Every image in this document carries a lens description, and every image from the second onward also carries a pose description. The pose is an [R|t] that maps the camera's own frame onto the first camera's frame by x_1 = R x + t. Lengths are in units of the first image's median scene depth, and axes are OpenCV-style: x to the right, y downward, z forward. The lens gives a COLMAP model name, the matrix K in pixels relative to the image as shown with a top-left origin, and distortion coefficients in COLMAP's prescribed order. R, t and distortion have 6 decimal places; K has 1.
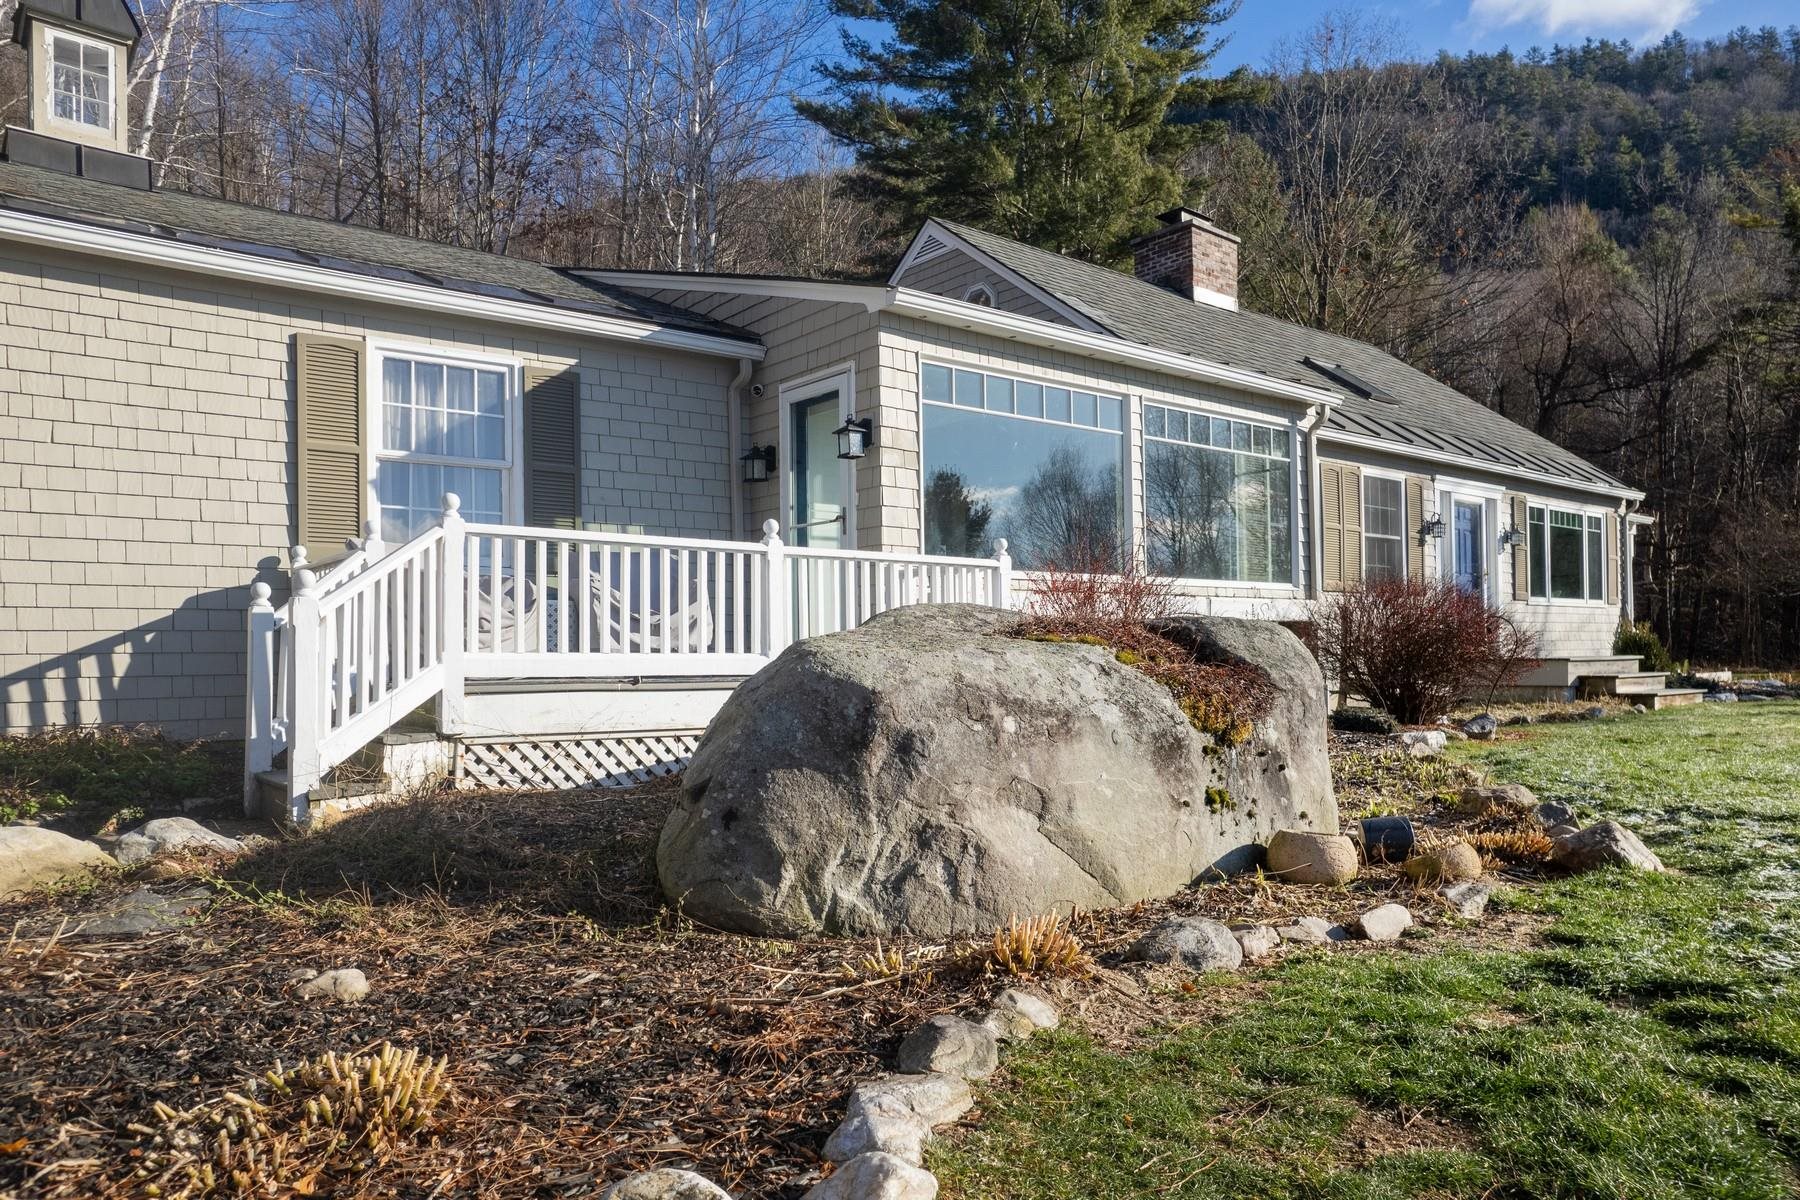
lens RADIAL K [[1109.5, 0, 902.0], [0, 1109.5, 608.1], [0, 0, 1]] dist [-0.011357, 0.004100]
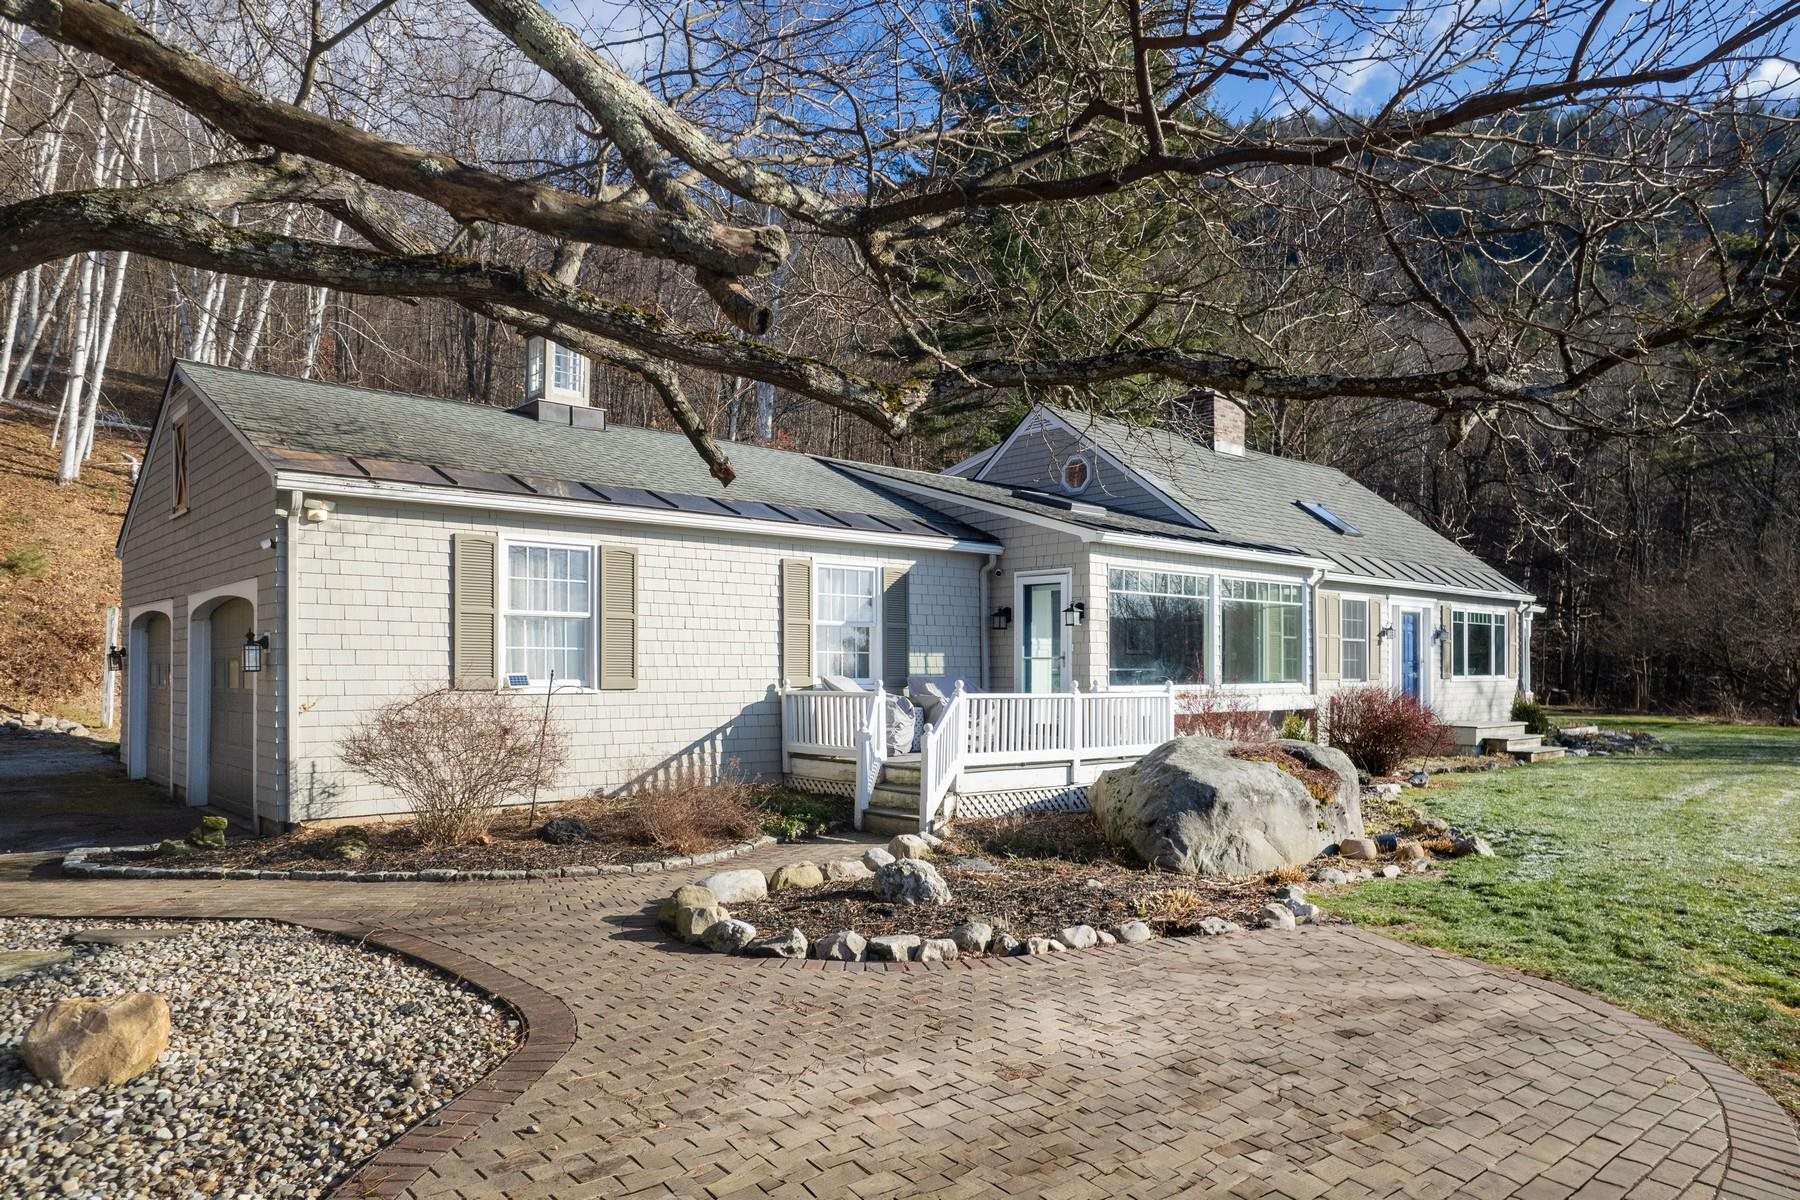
lens RADIAL K [[1109.5, 0, 896.9], [0, 1109.5, 607.1], [0, 0, 1]] dist [-0.011357, 0.004100]
pose [[0.998774, 0.018499, 0.045925, -0.404225], [-0.018071, 0.999789, -0.009718, -0.142361], [-0.046095, 0.008876, 0.998898, -0.740288]]
